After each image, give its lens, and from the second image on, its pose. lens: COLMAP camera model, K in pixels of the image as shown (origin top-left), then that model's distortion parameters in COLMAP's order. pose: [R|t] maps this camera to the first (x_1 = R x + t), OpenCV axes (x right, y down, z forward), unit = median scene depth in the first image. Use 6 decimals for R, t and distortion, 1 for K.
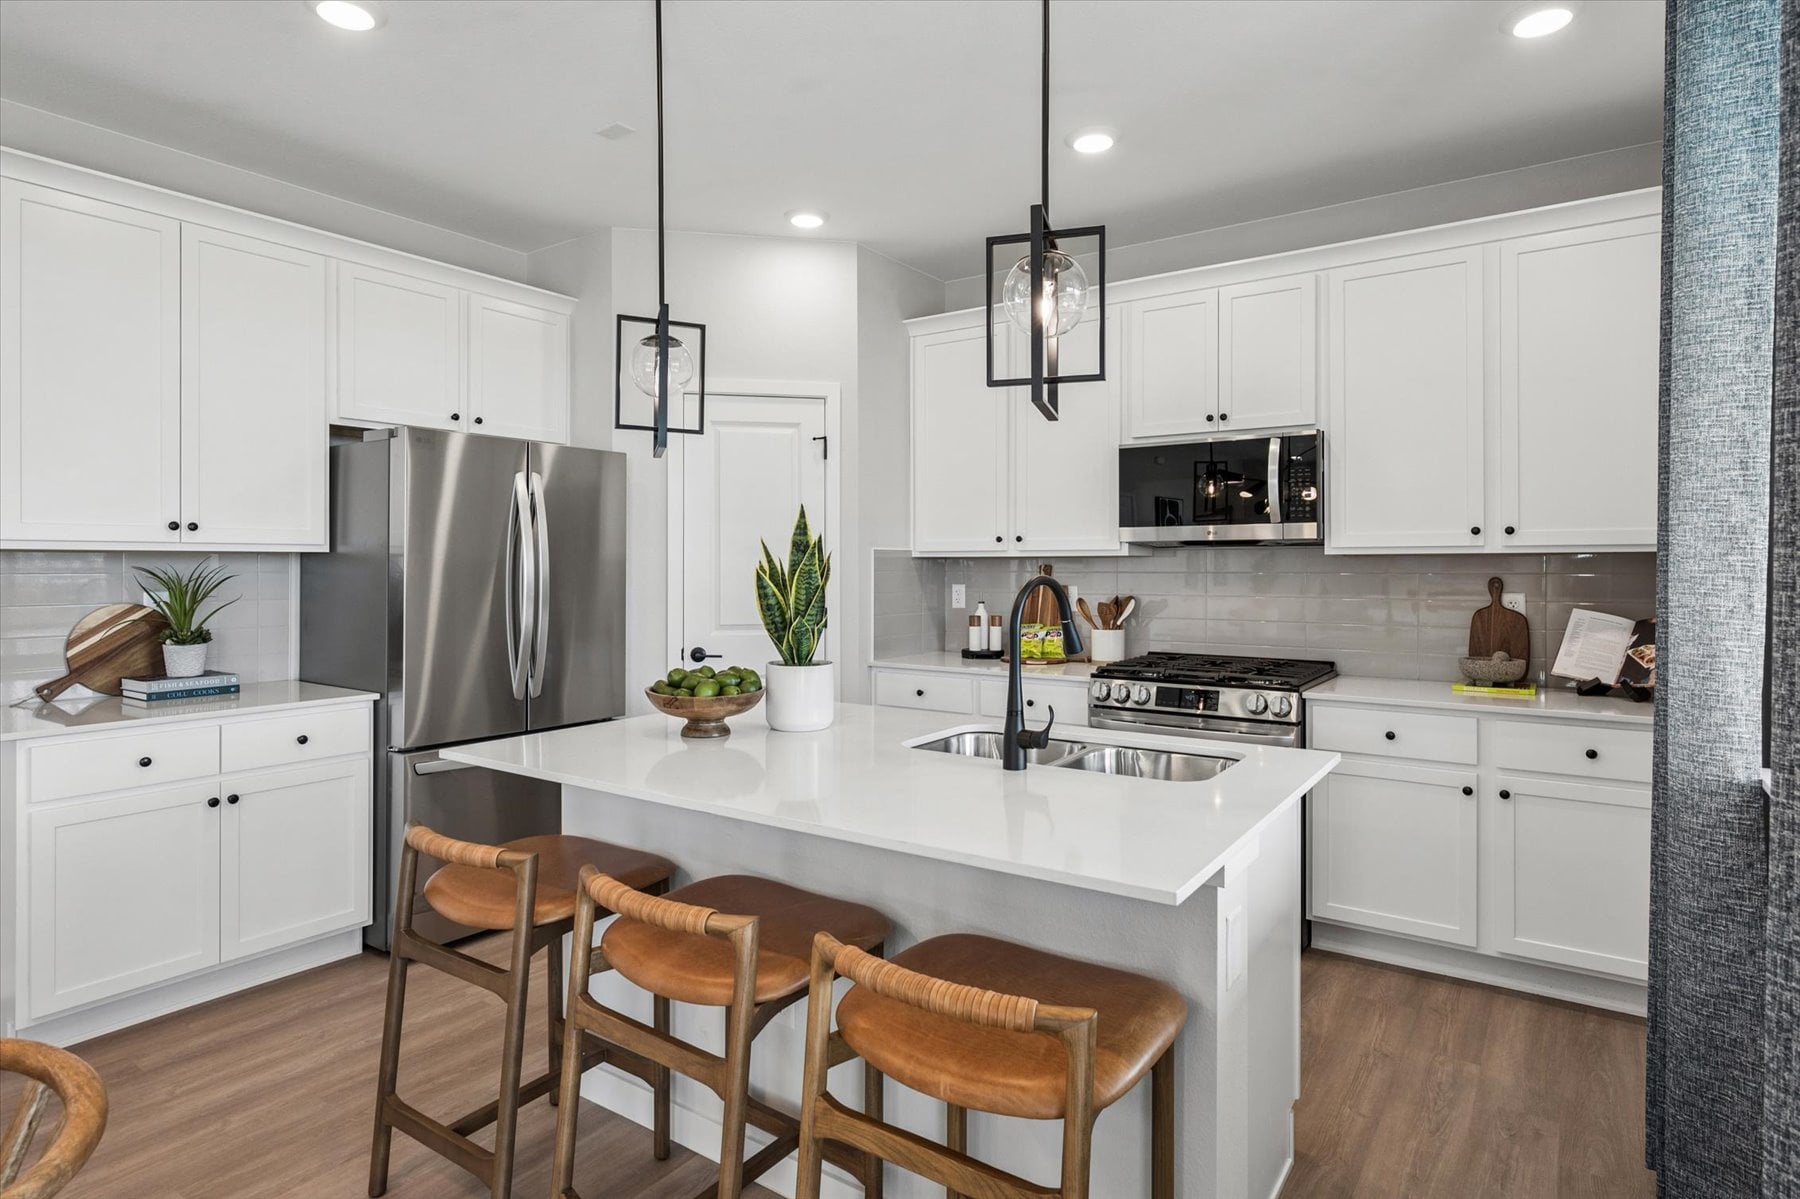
lens RADIAL K [[965.3, 0, 918.6], [0, 965.3, 556.0], [0, 0, 1]] dist [-0.008597, -0.001524]
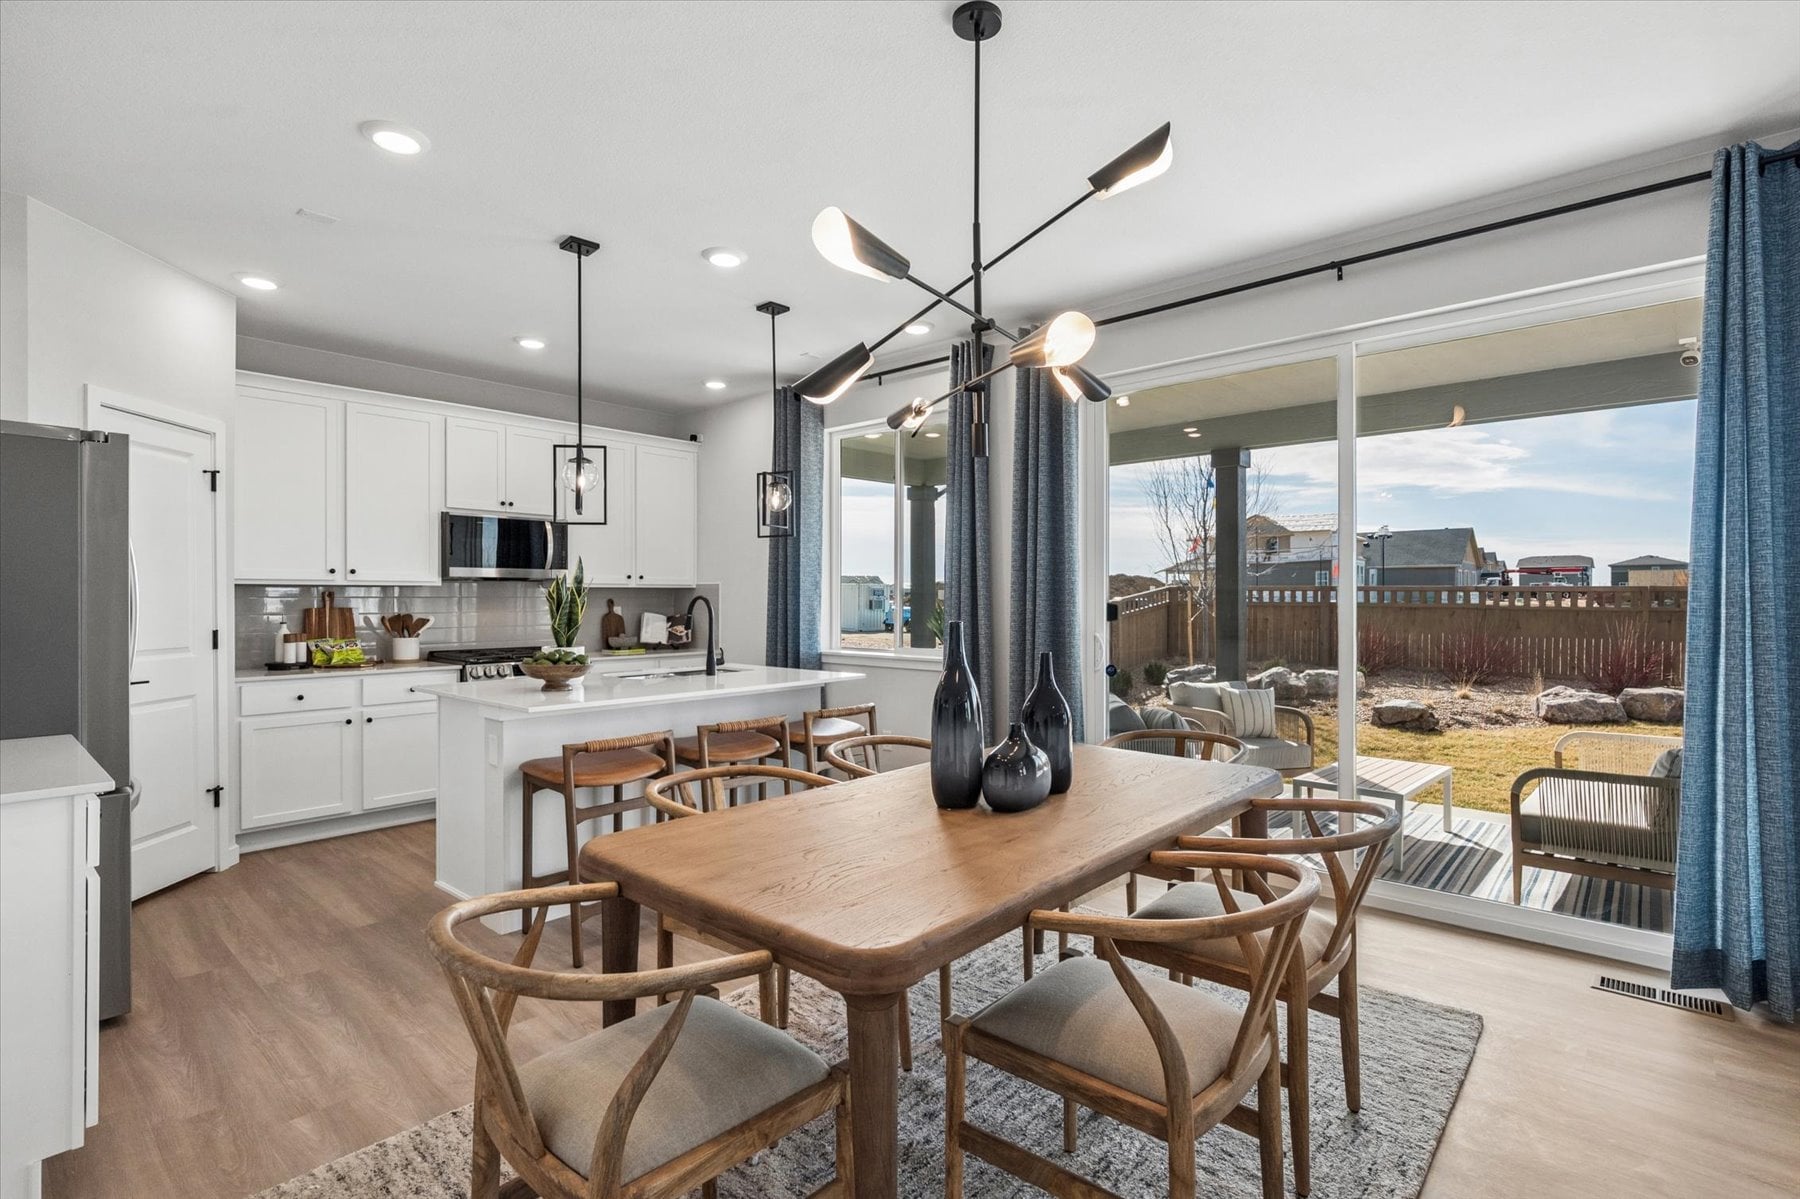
lens RADIAL K [[863.9, 0, 900.8], [0, 863.9, 599.6], [0, 0, 1]] dist [0.000961, 0.000062]
pose [[0.124747, -0.000615, 0.992188, -1.172059], [-0.007597, 0.999970, 0.001575, 0.015898], [-0.992159, -0.007734, 0.124739, 0.145943]]
